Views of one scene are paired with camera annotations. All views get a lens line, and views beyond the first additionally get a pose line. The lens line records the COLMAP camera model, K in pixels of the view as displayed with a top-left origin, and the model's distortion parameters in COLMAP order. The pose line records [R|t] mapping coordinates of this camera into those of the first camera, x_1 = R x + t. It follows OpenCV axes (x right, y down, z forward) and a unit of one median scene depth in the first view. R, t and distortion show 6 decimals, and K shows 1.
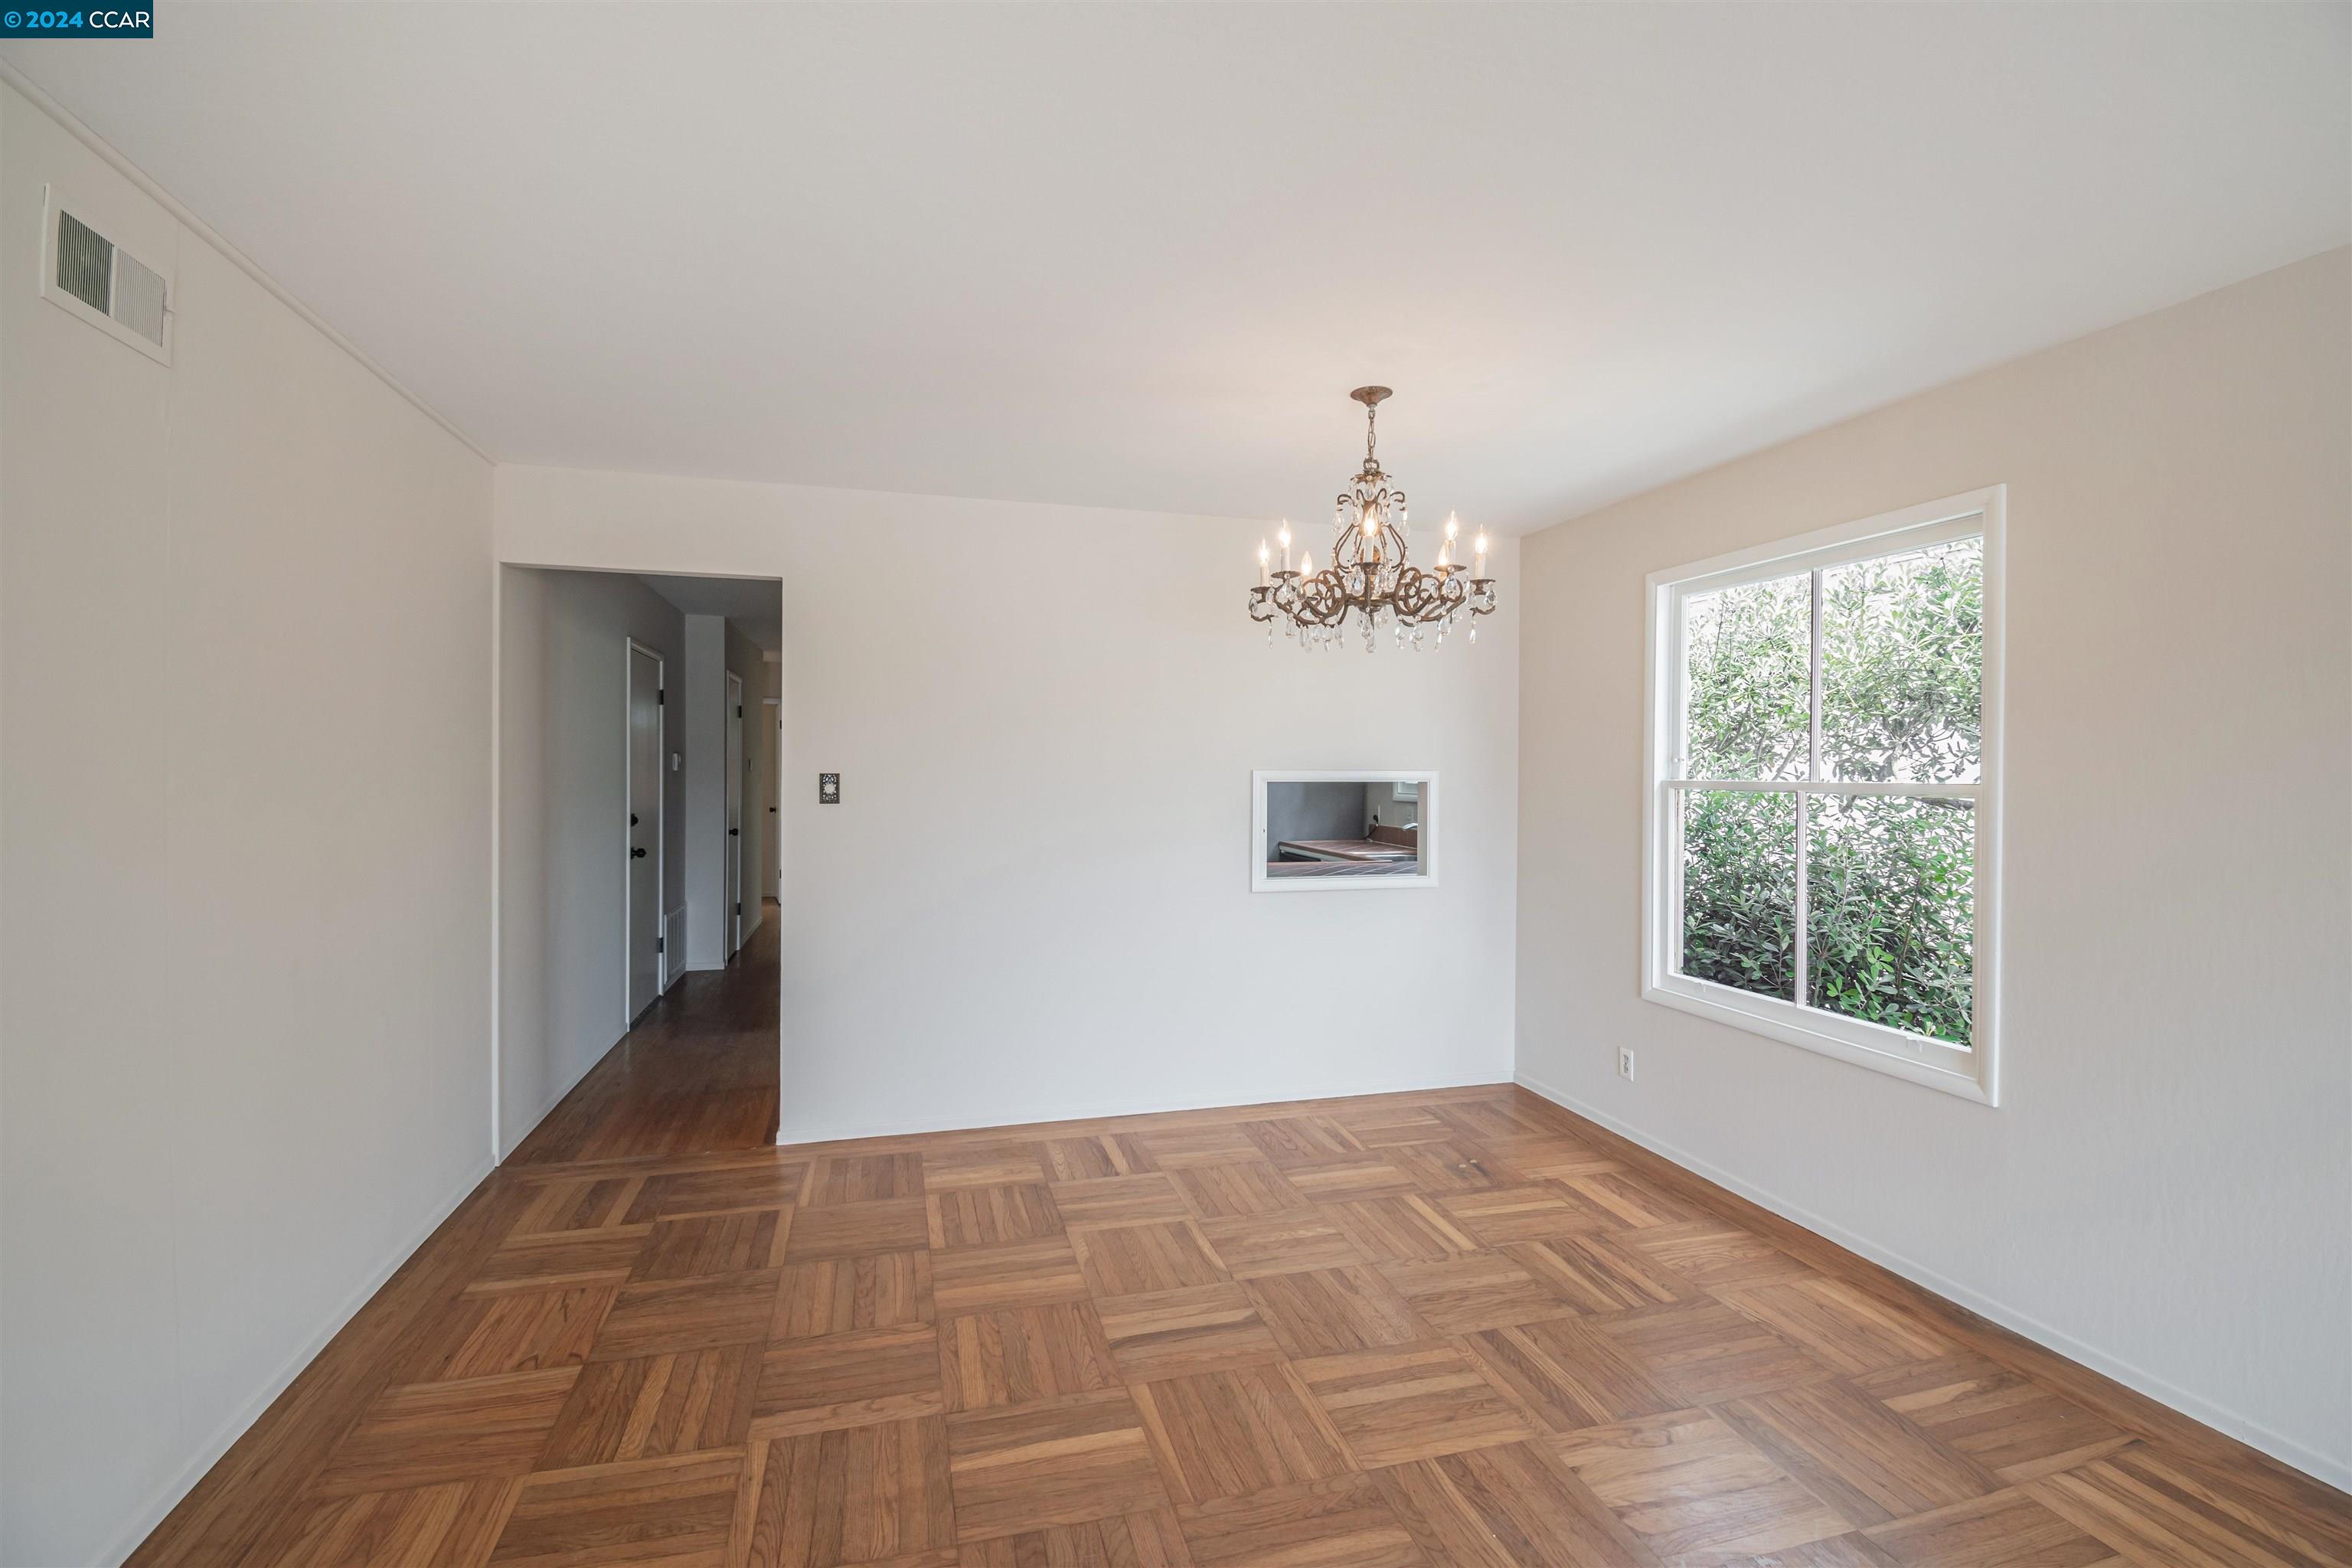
lens RADIAL K [[1050.0, 0, 1176.6], [0, 1050.0, 775.1], [0, 0, 1]] dist [0.012627, -0.011985]
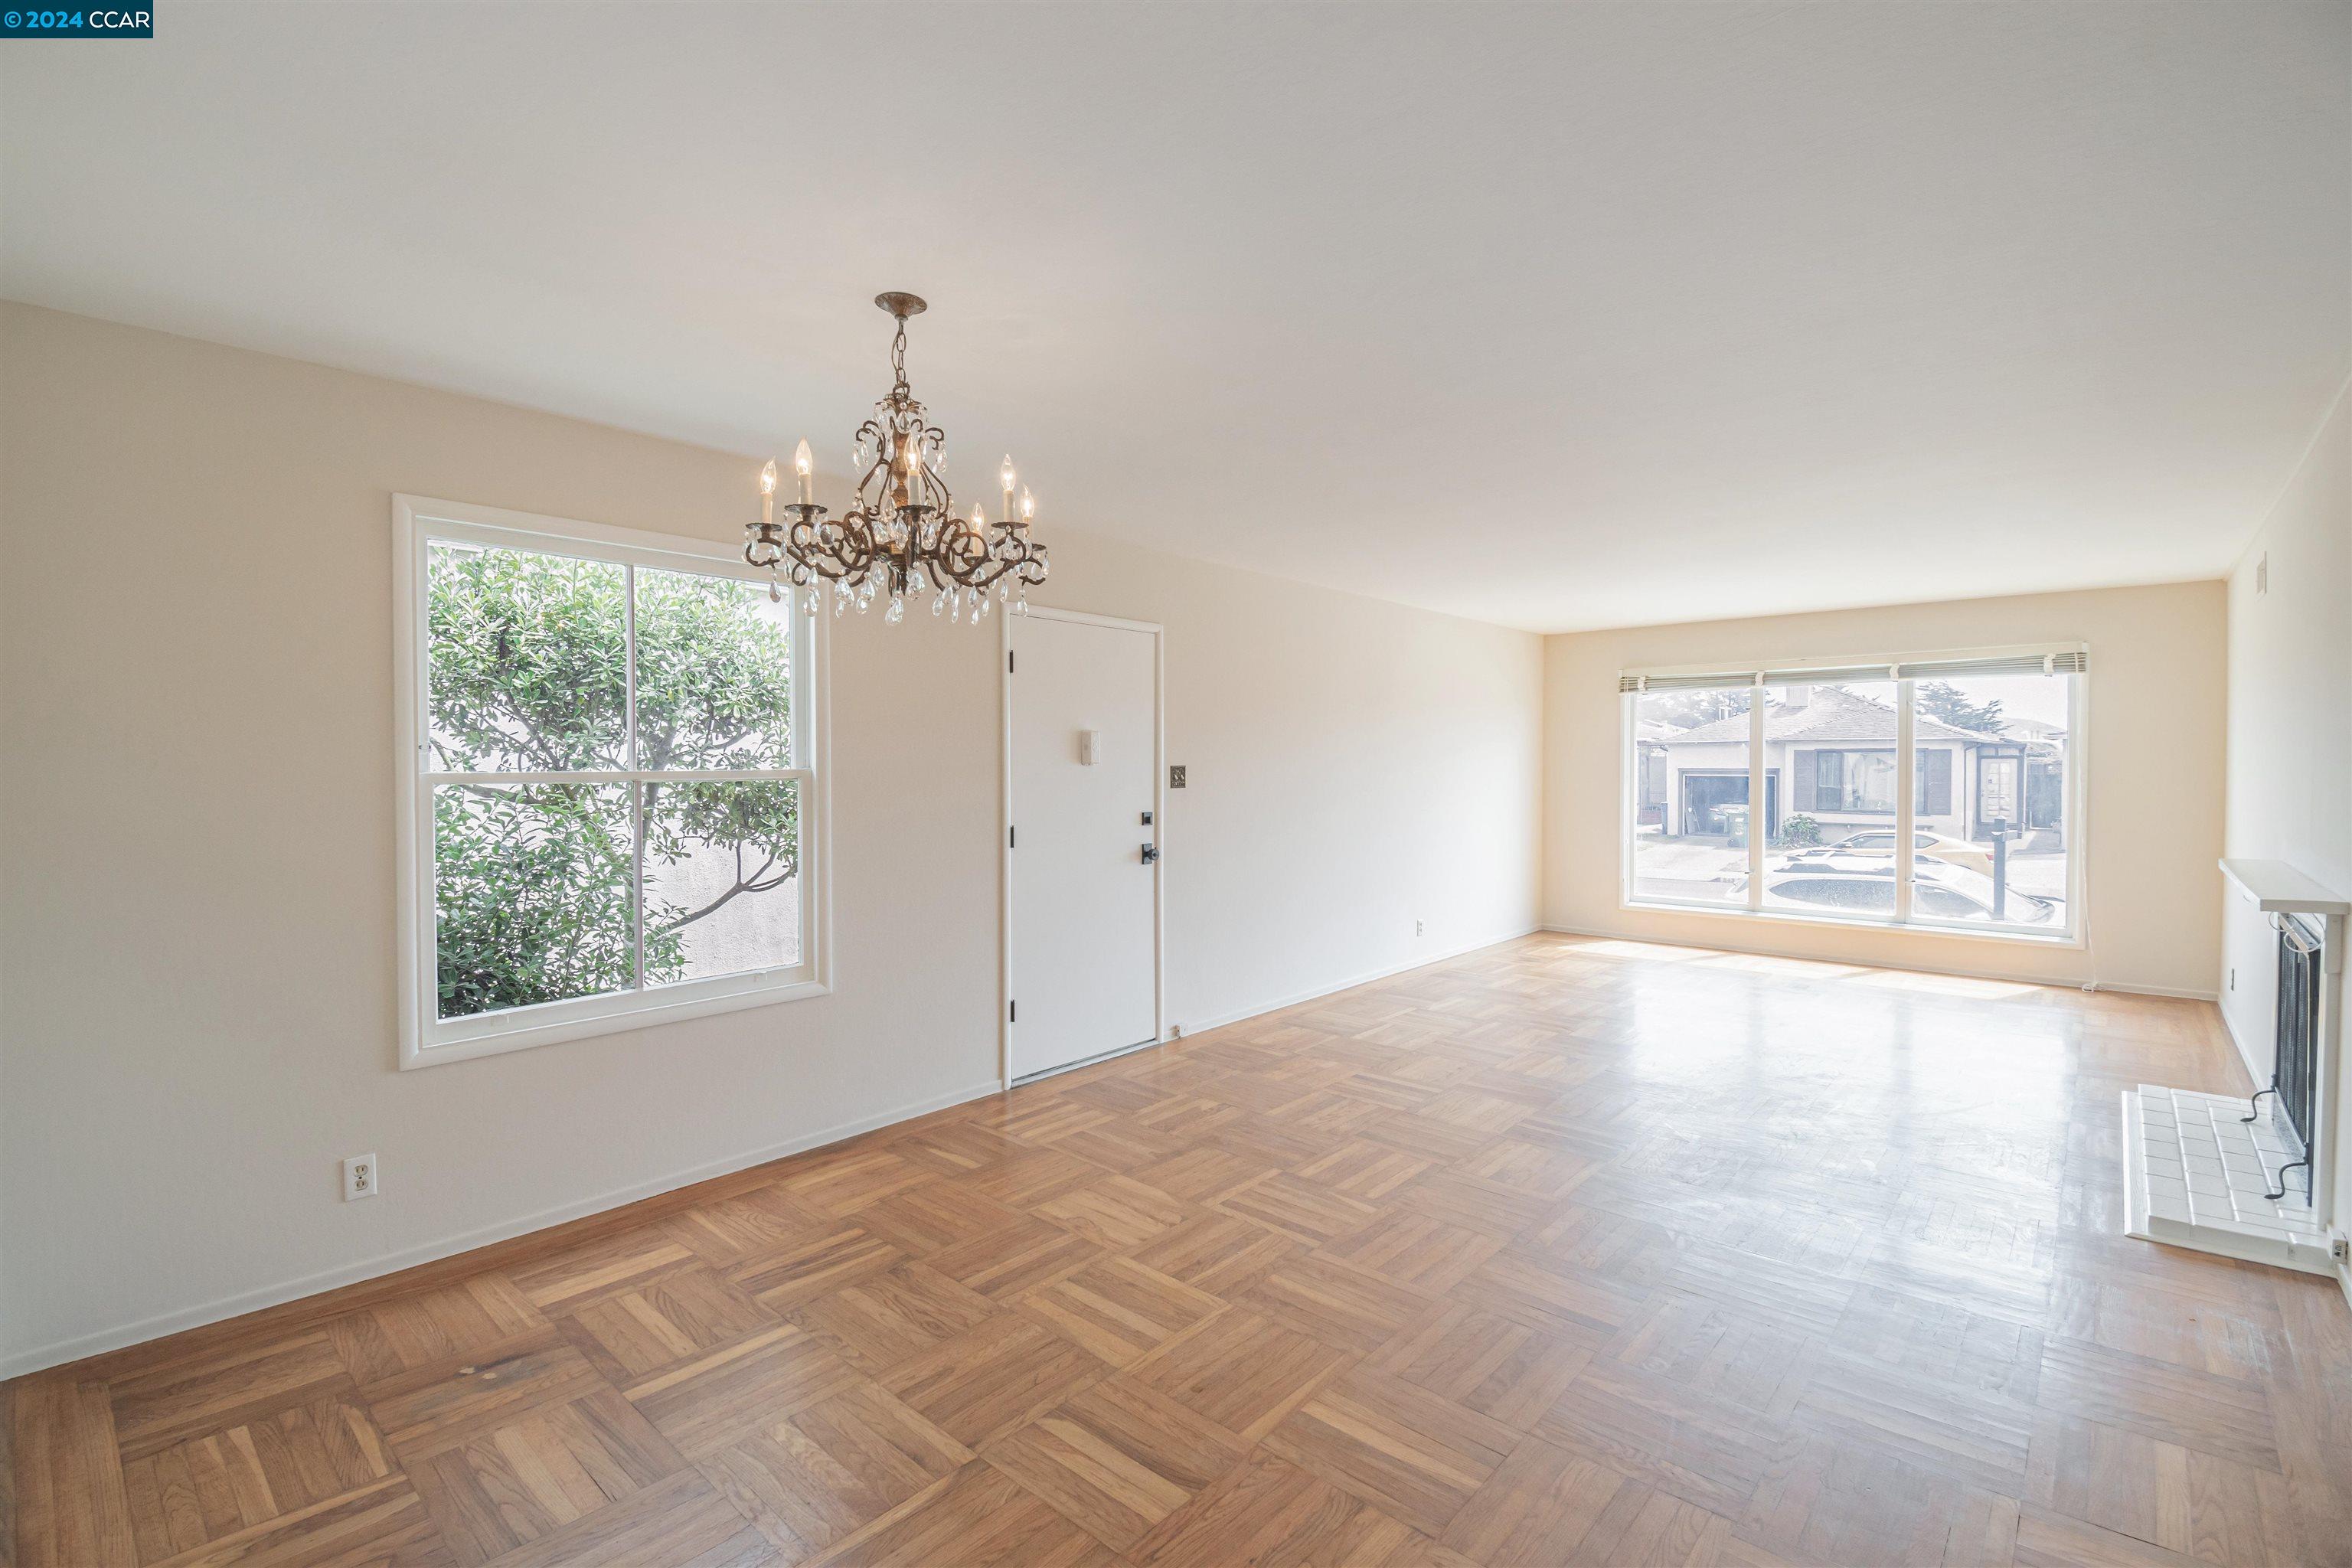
lens RADIAL K [[1050.0, 0, 1168.6], [0, 1050.0, 781.2], [0, 0, 1]] dist [0.012627, -0.011985]
pose [[-0.537309, -0.022265, 0.843091, -0.586771], [0.000458, 0.999644, 0.026692, -0.012600], [-0.843385, 0.014728, -0.537108, 1.190616]]
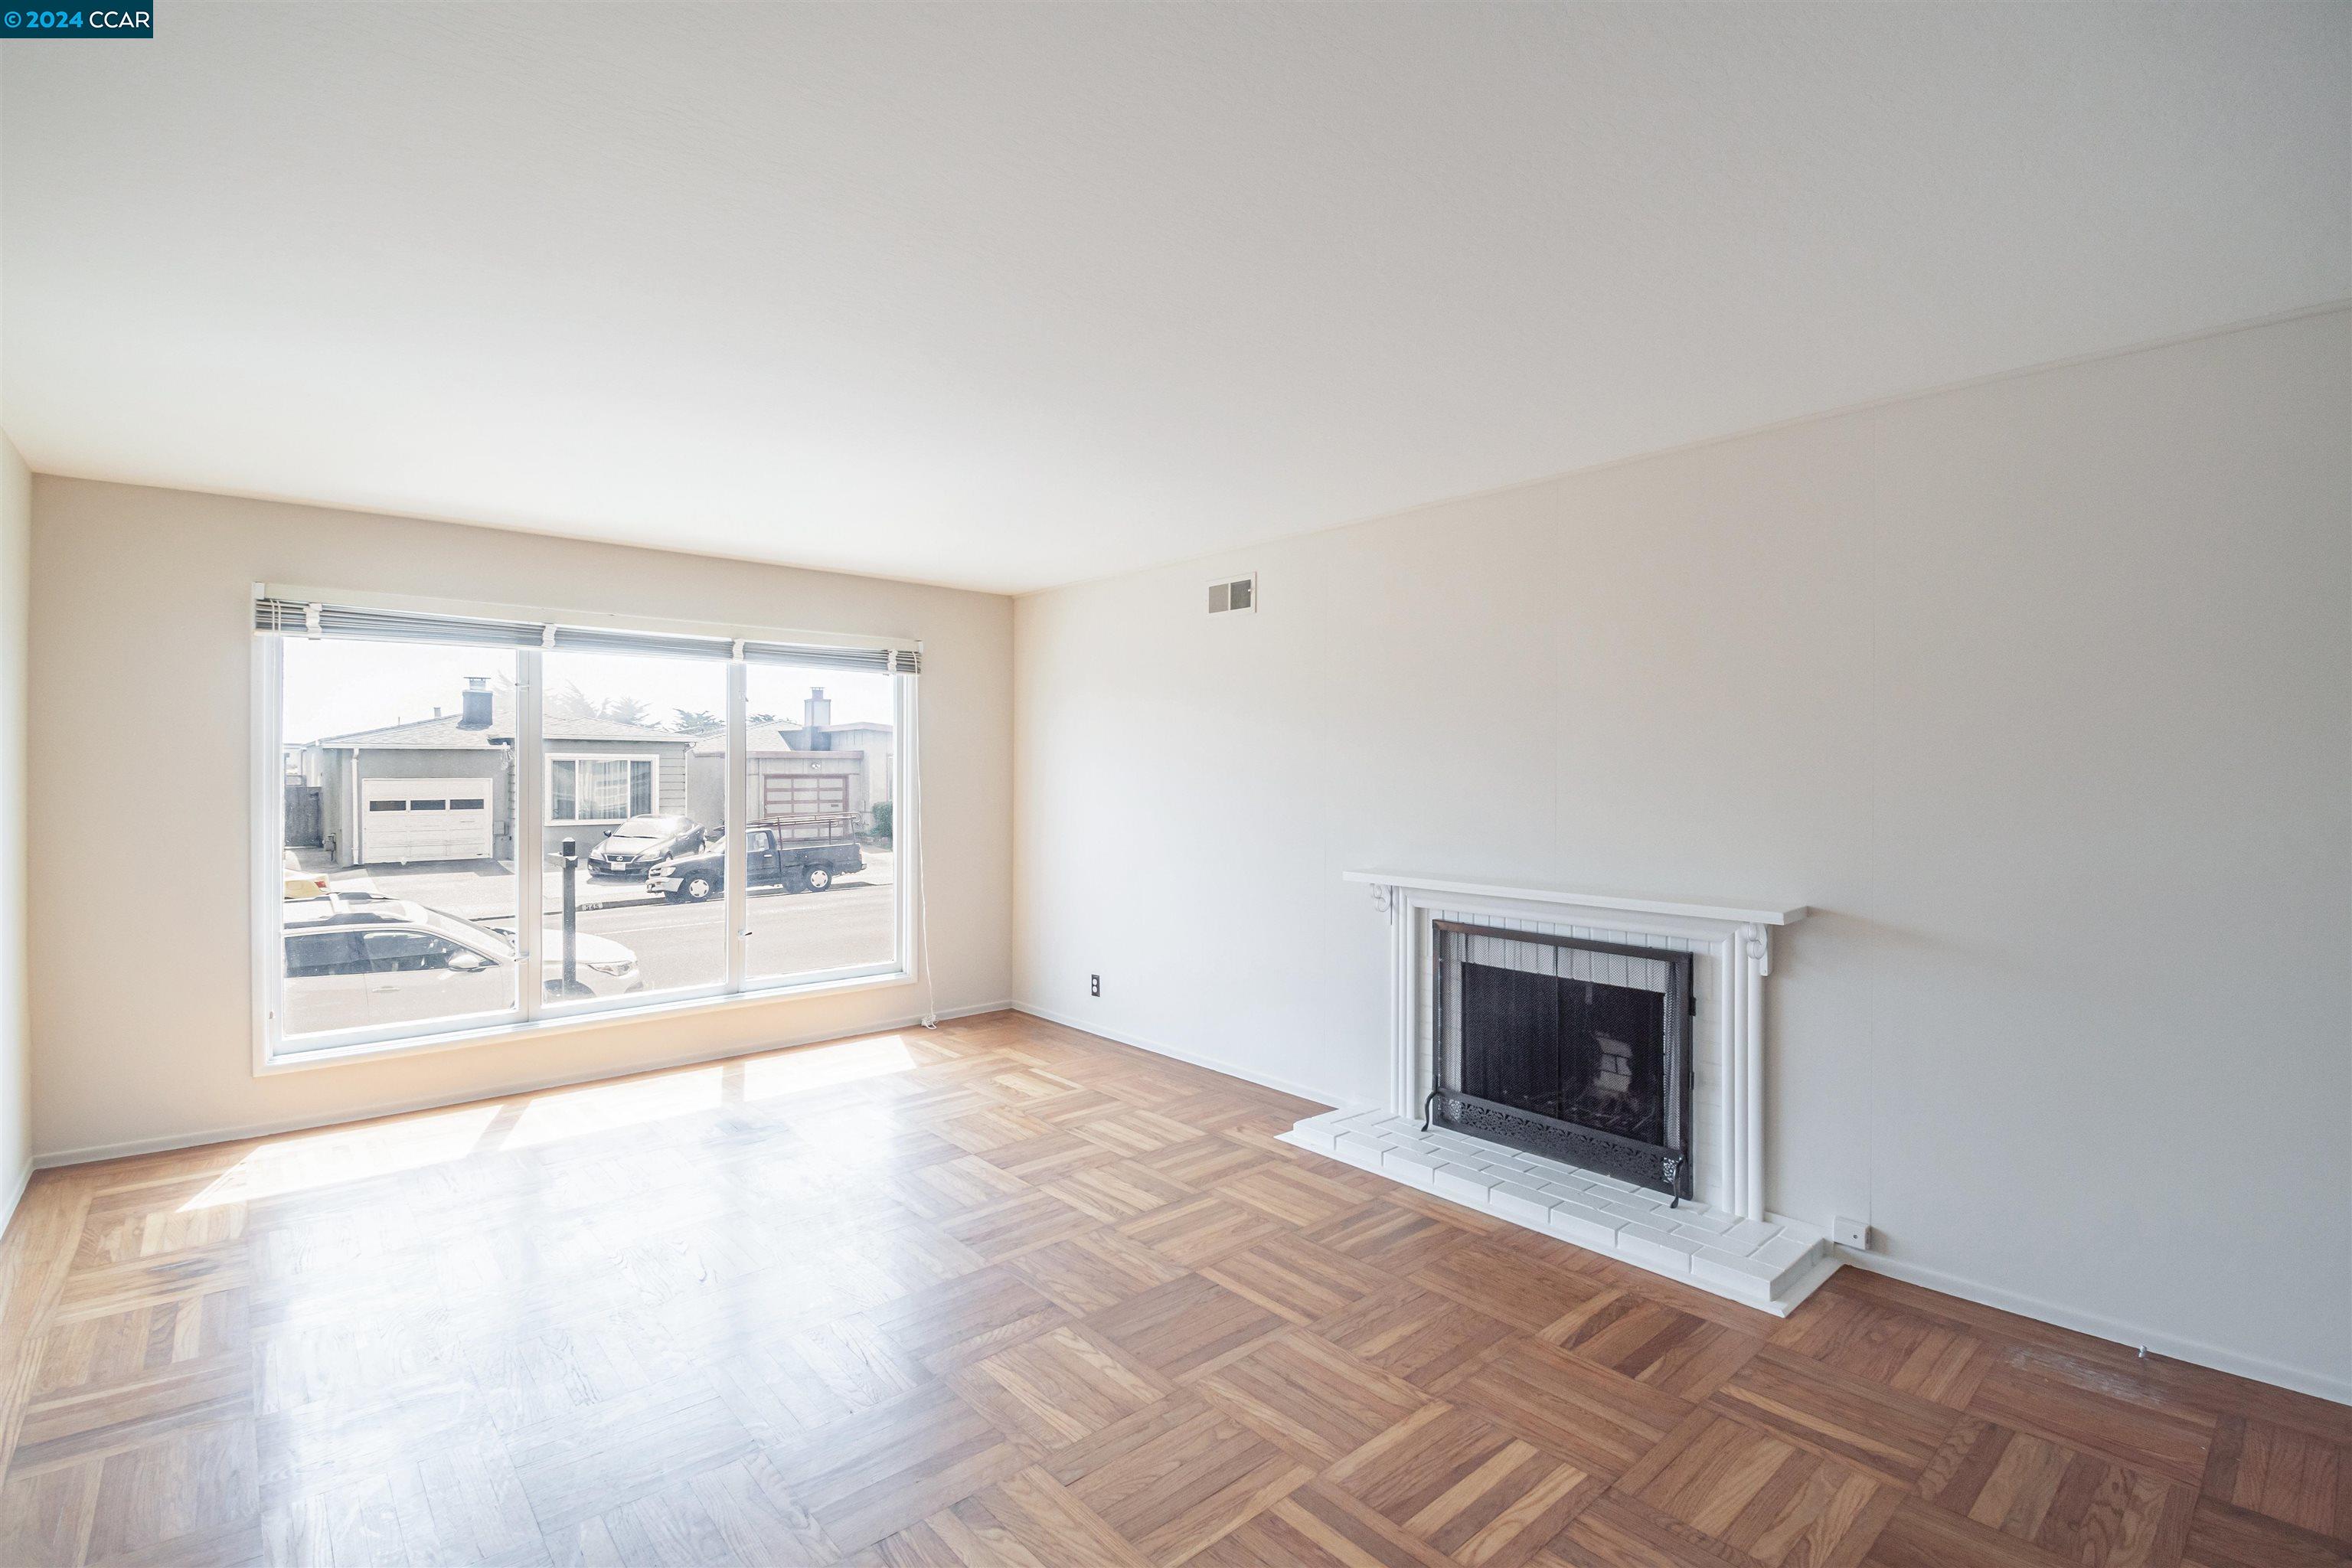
lens RADIAL K [[1050.0, 0, 1164.9], [0, 1050.0, 776.6], [0, 0, 1]] dist [0.012627, -0.011985]
pose [[-0.901157, -0.007945, -0.433420, 0.590309], [-0.009661, 0.999952, 0.001757, 0.002902], [0.433385, 0.005771, -0.901190, 0.451172]]
